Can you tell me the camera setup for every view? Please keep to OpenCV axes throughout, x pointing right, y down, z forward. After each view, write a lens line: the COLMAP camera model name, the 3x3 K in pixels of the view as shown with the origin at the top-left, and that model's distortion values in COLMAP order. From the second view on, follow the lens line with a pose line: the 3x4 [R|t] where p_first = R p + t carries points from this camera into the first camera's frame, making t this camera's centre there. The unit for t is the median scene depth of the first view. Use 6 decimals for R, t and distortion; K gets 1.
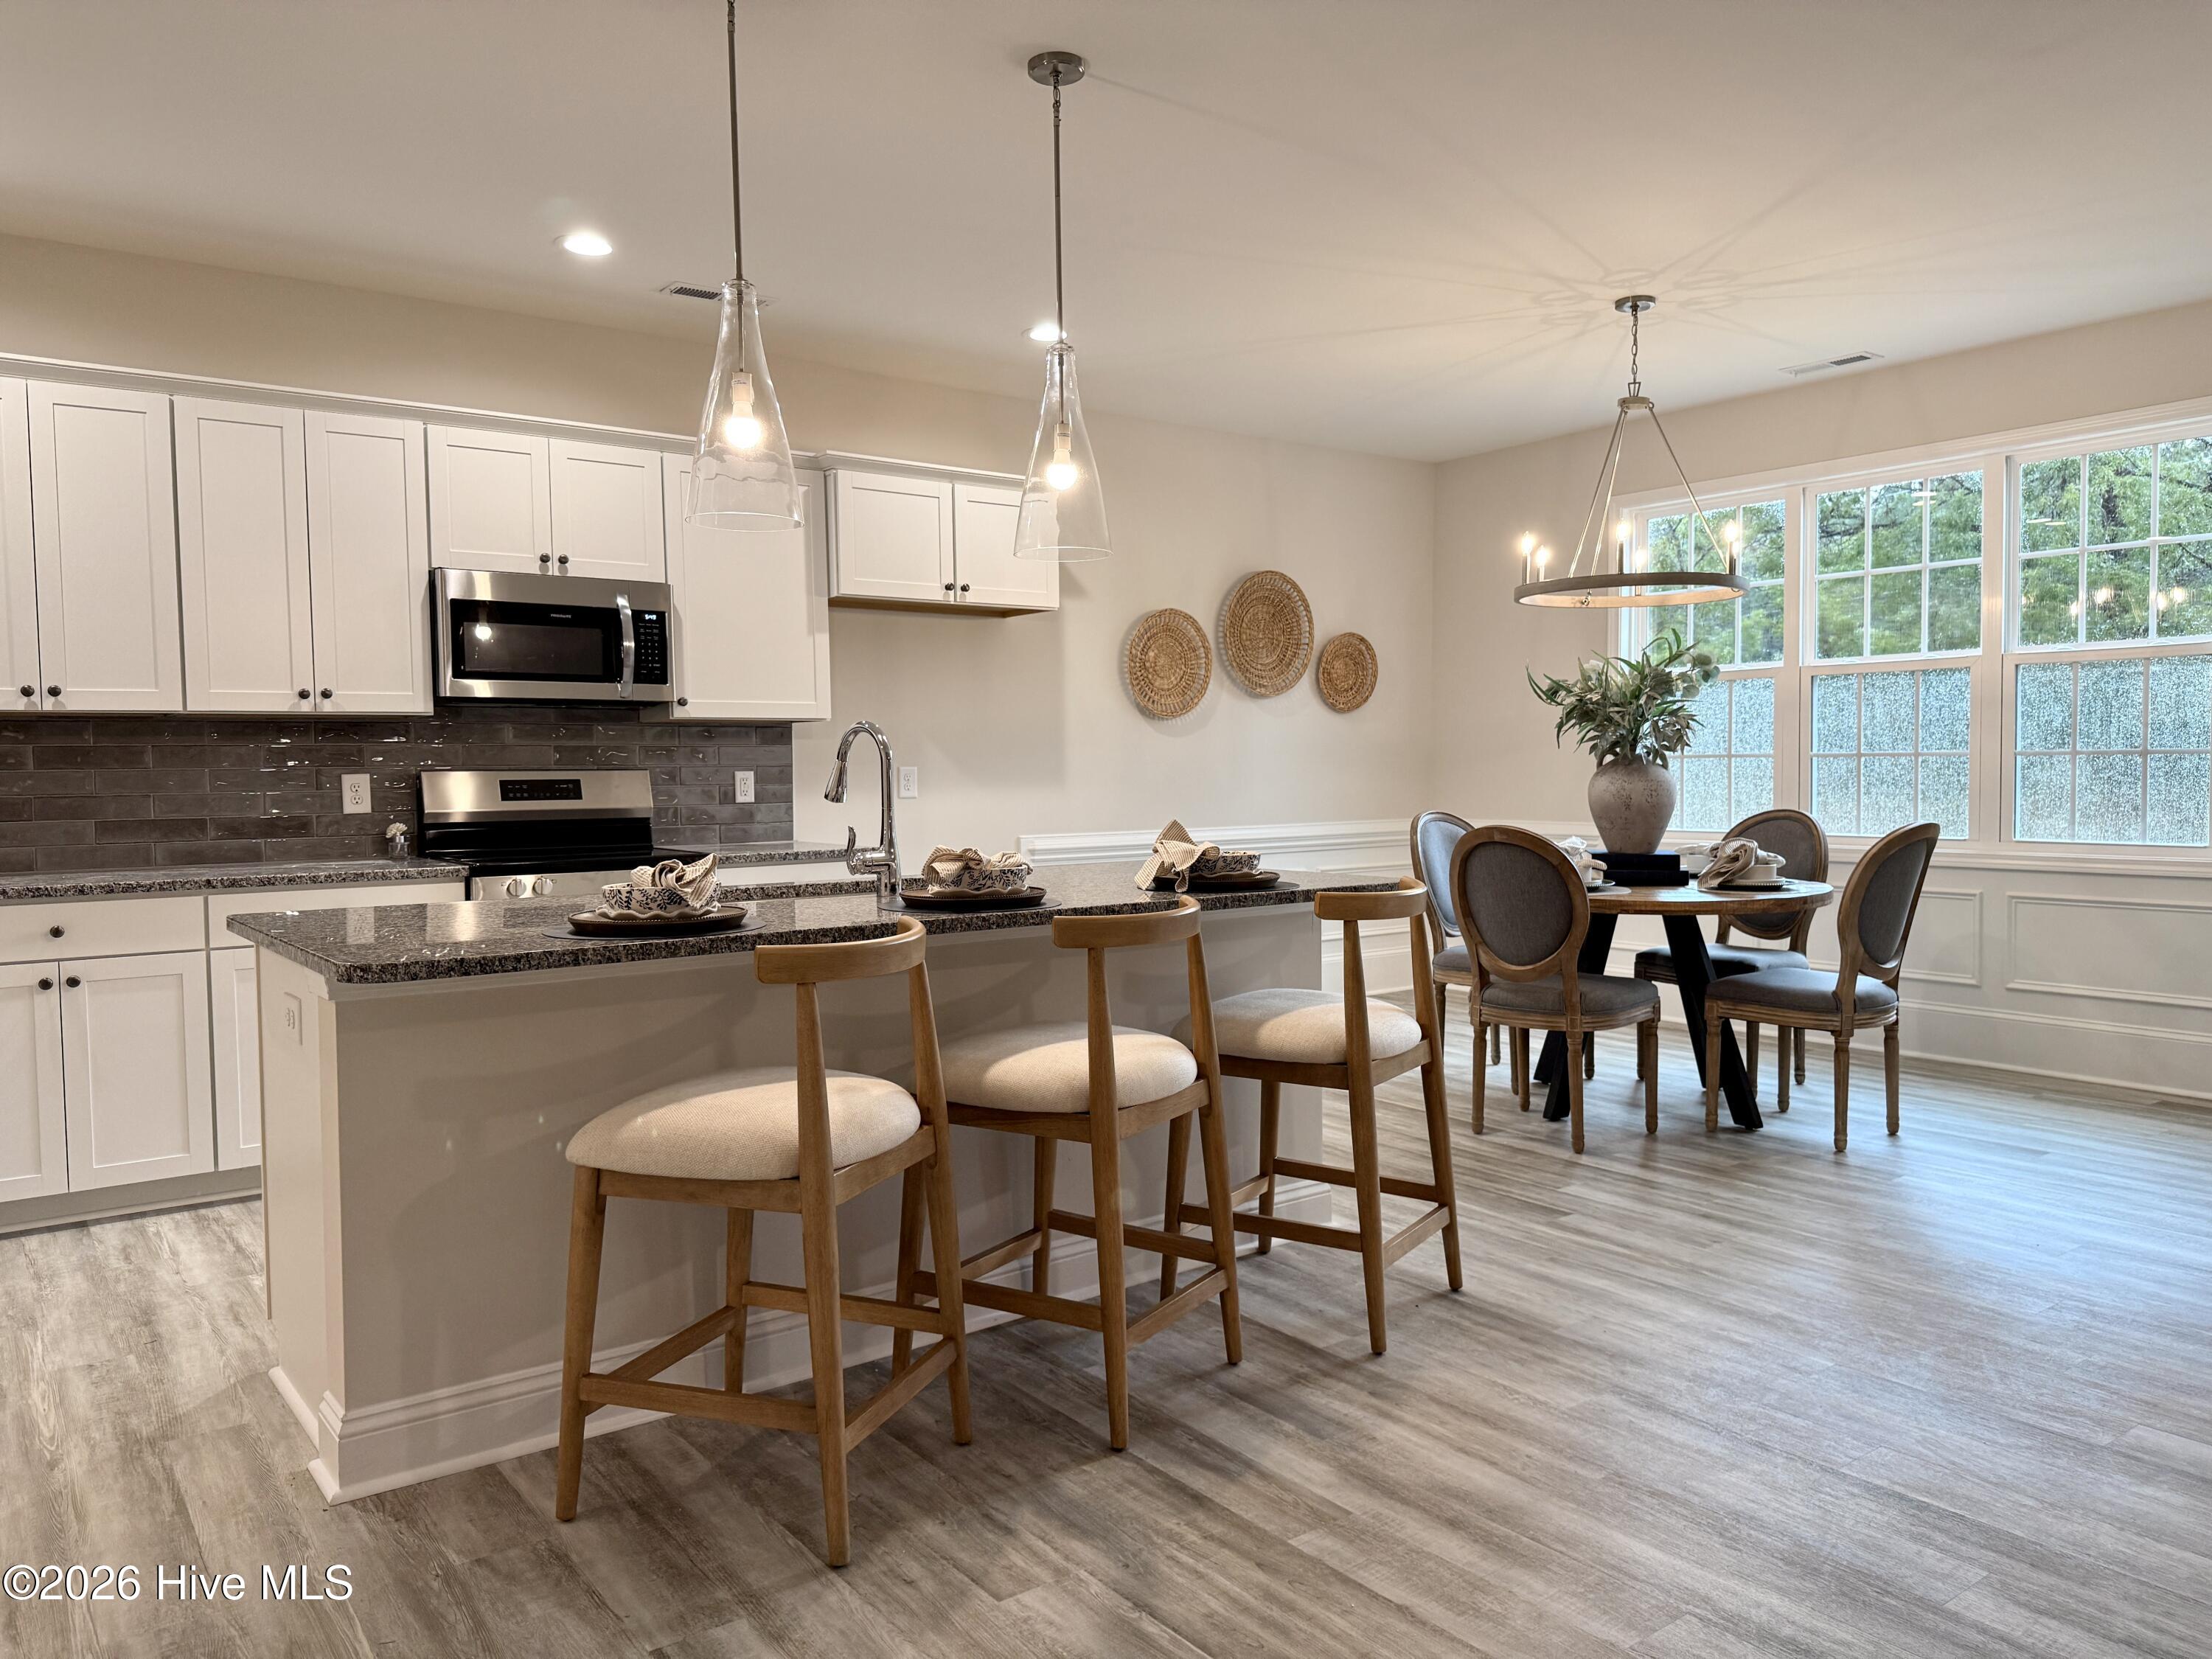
lens RADIAL K [[1553.8, 0, 1106.0], [0, 1553.8, 829.5], [0, 0, 1]] dist [0.123033, -0.200285]
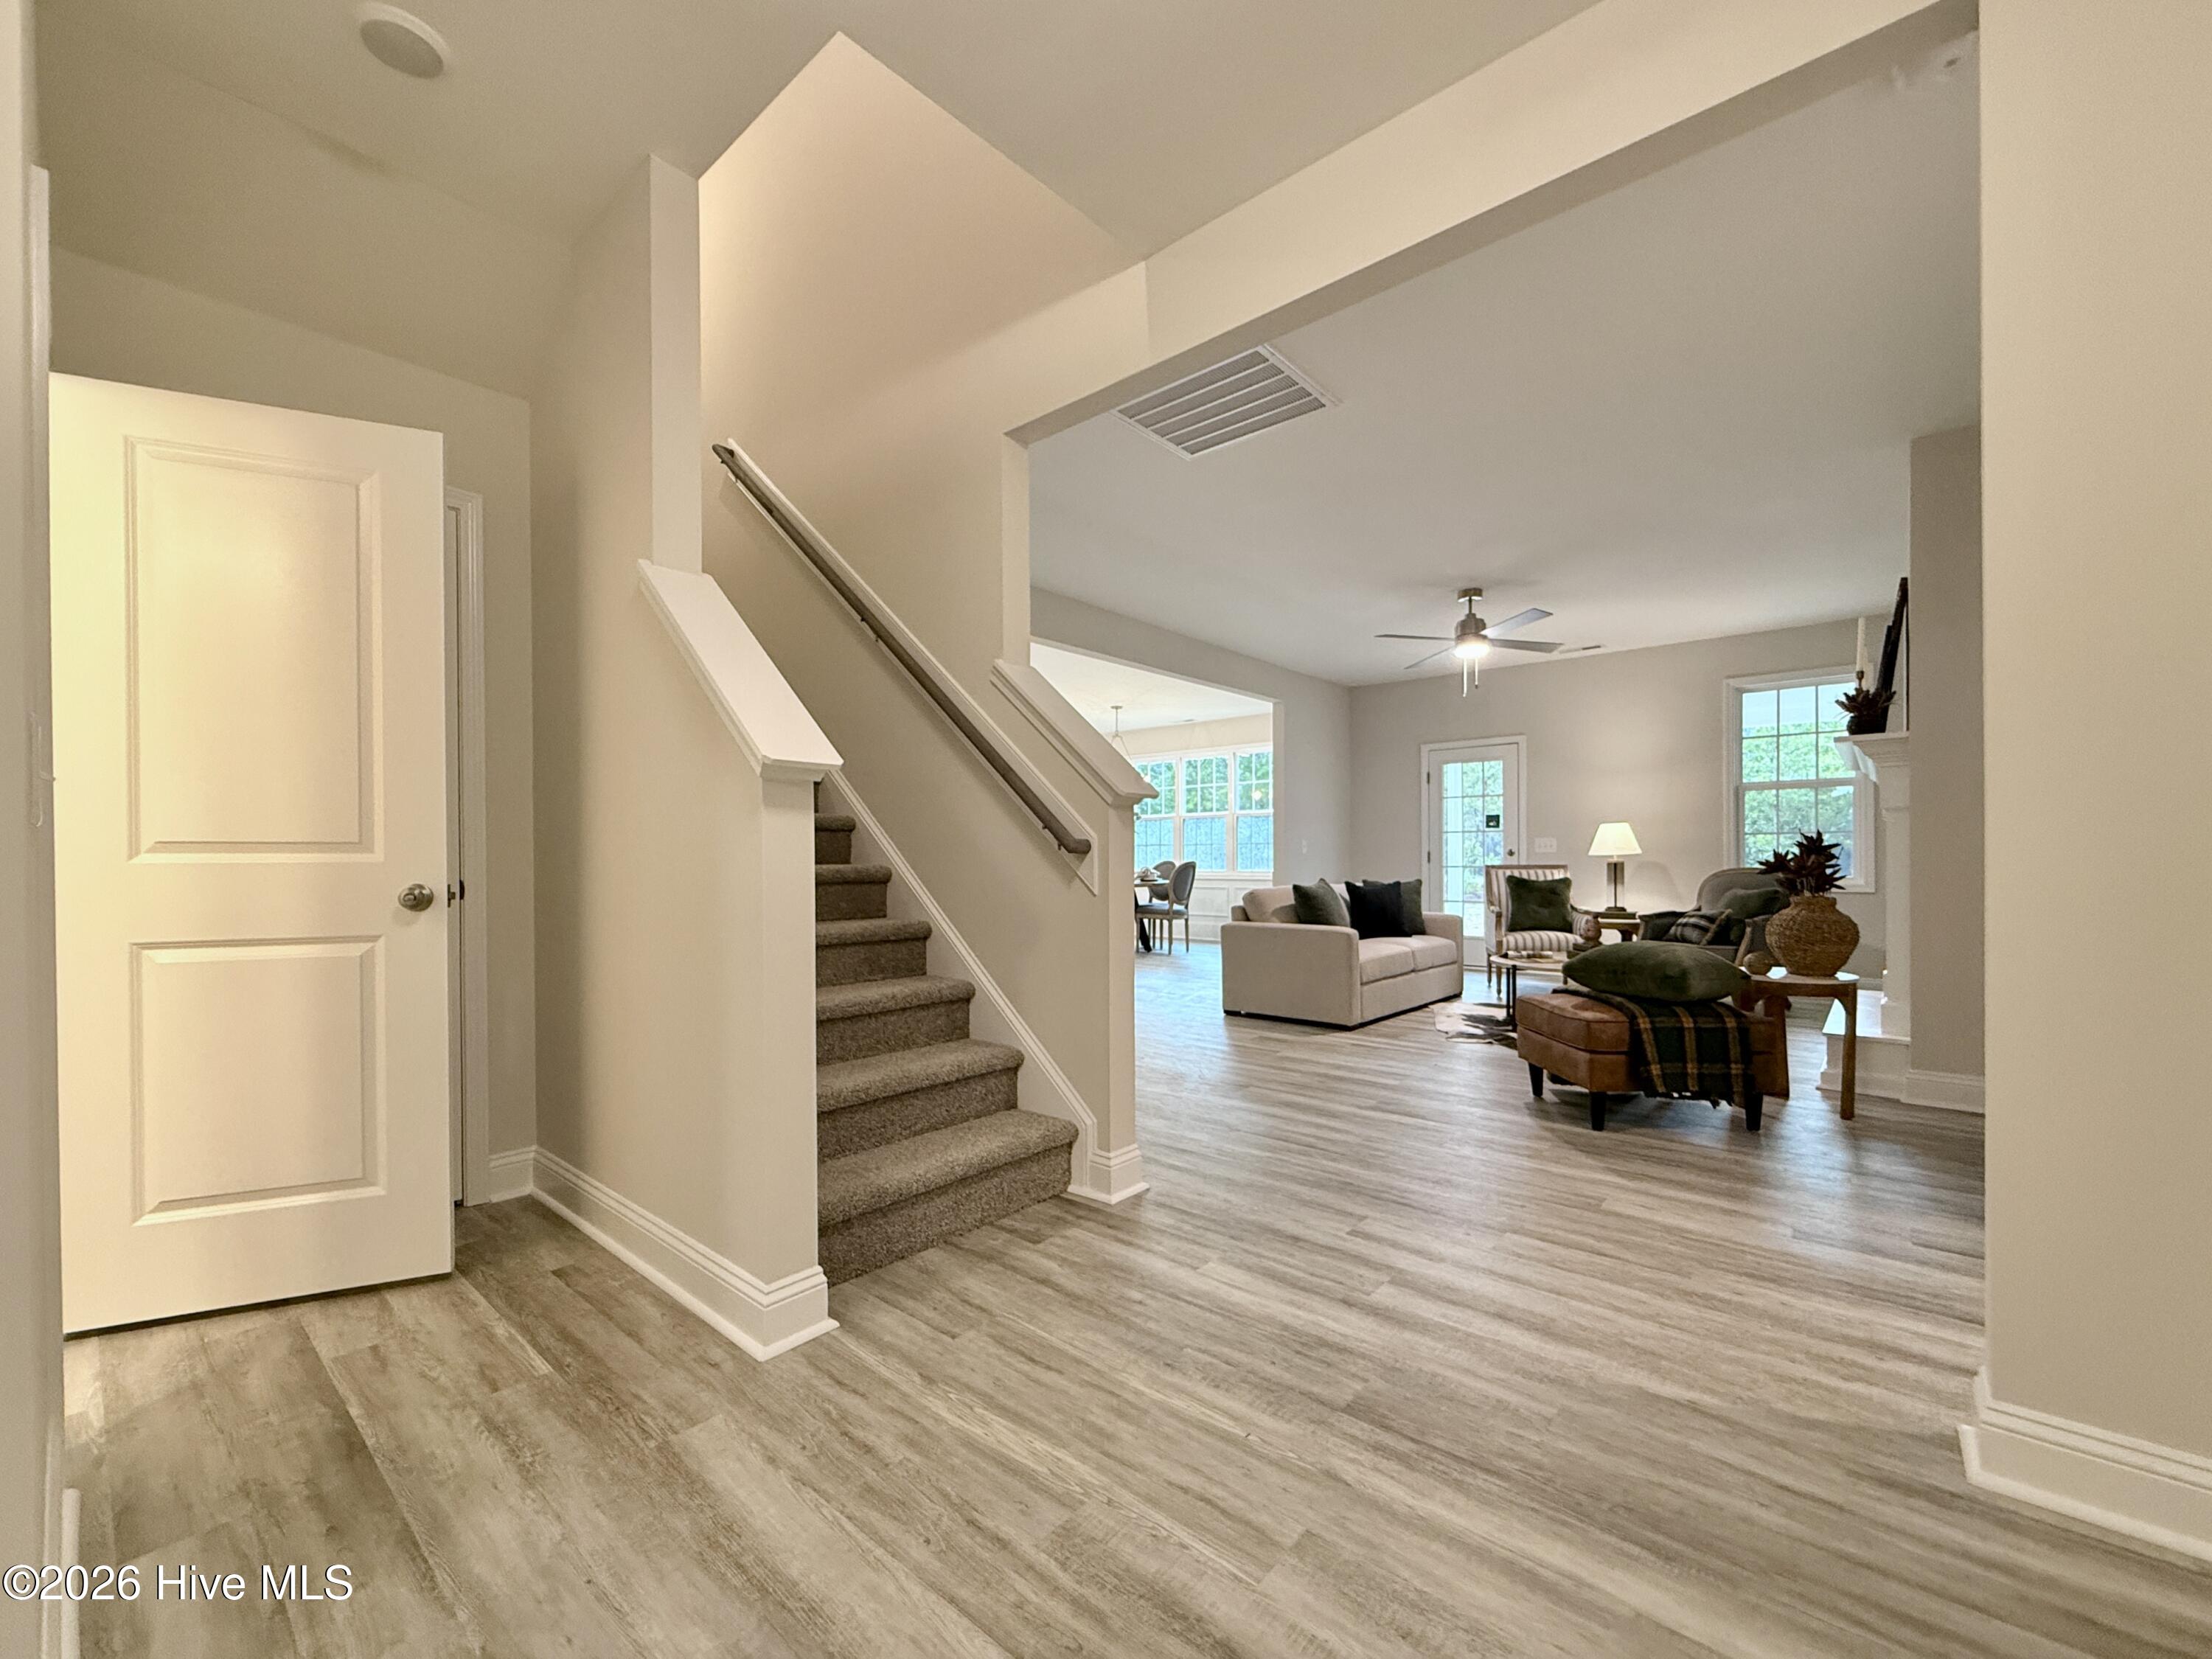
lens RADIAL K [[901.7, 0, 1104.4], [0, 901.7, 863.8], [0, 0, 1]] dist [0.000110, -0.000010]
pose [[0.979340, 0.010315, 0.201958, -0.075984], [-0.002438, 0.999228, -0.039210, 0.074366], [-0.202207, 0.037908, 0.978609, -0.856346]]
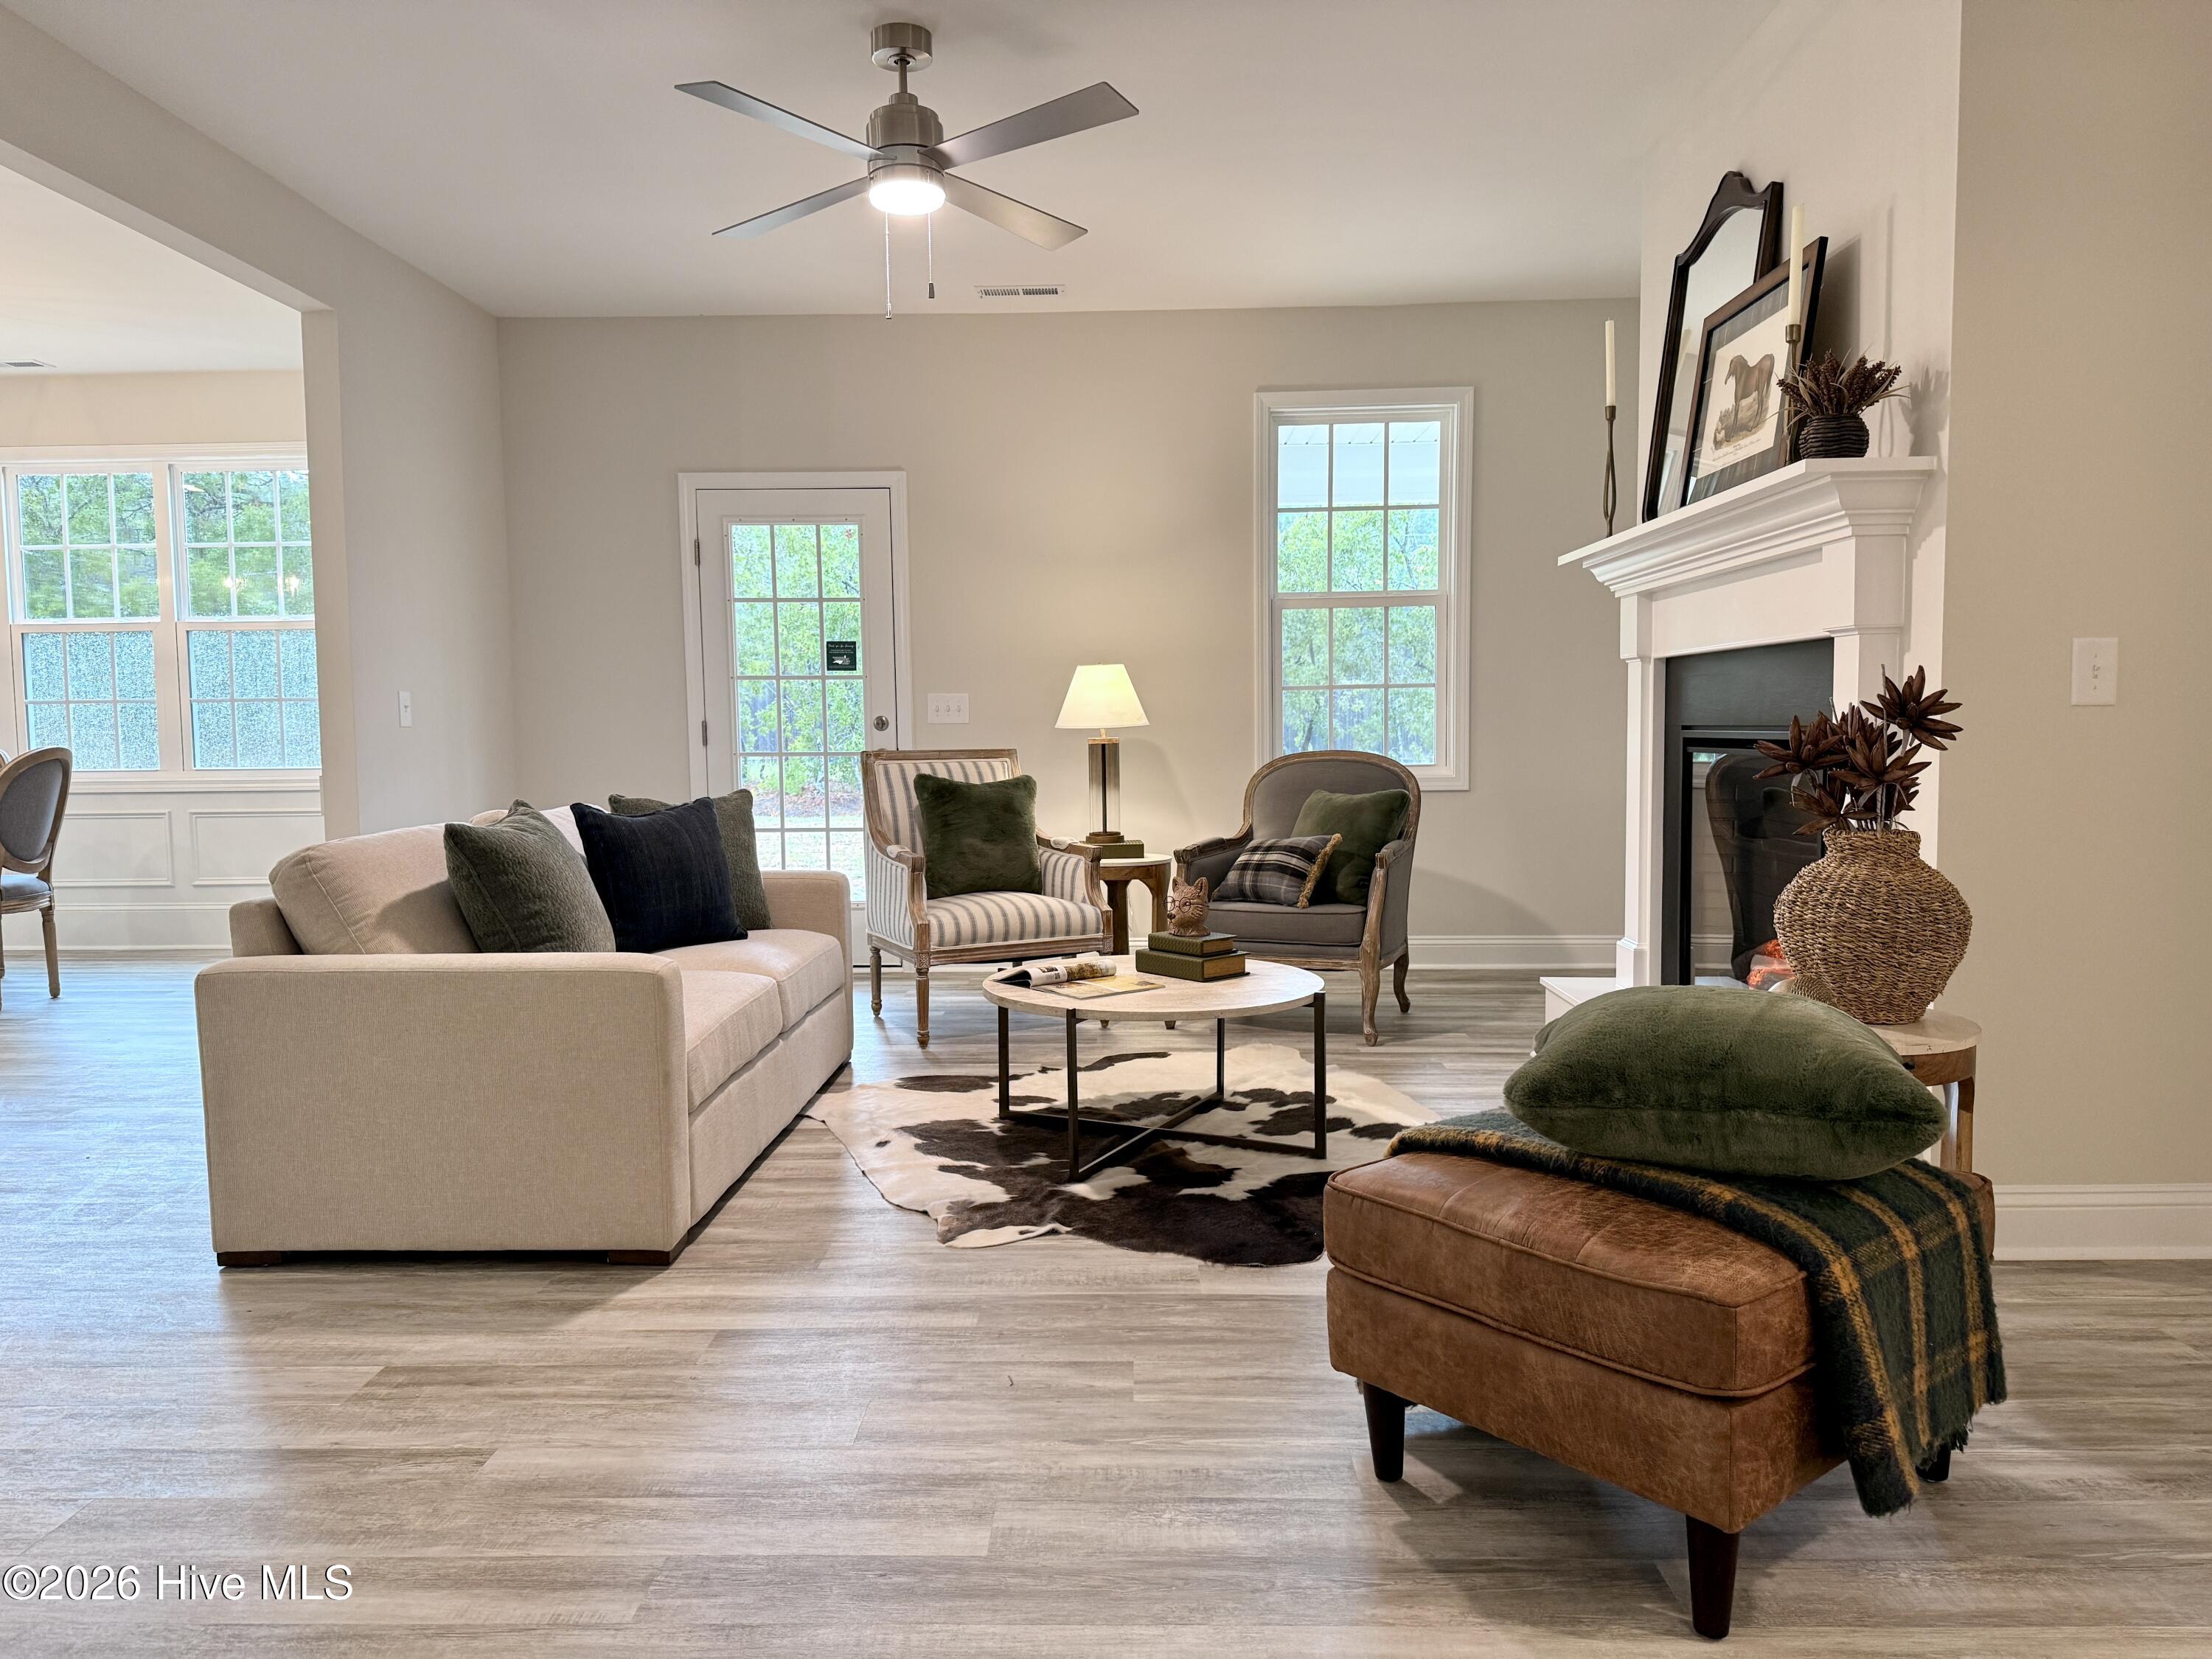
lens RADIAL K [[1532.7, 0, 1103.1], [0, 1532.7, 834.5], [0, 0, 1]] dist [0.122432, -0.165467]
pose [[0.627319, -0.047866, 0.777290, 0.057494], [0.034313, 0.998839, 0.033816, 0.047299], [-0.778006, 0.005458, 0.628233, -0.408727]]
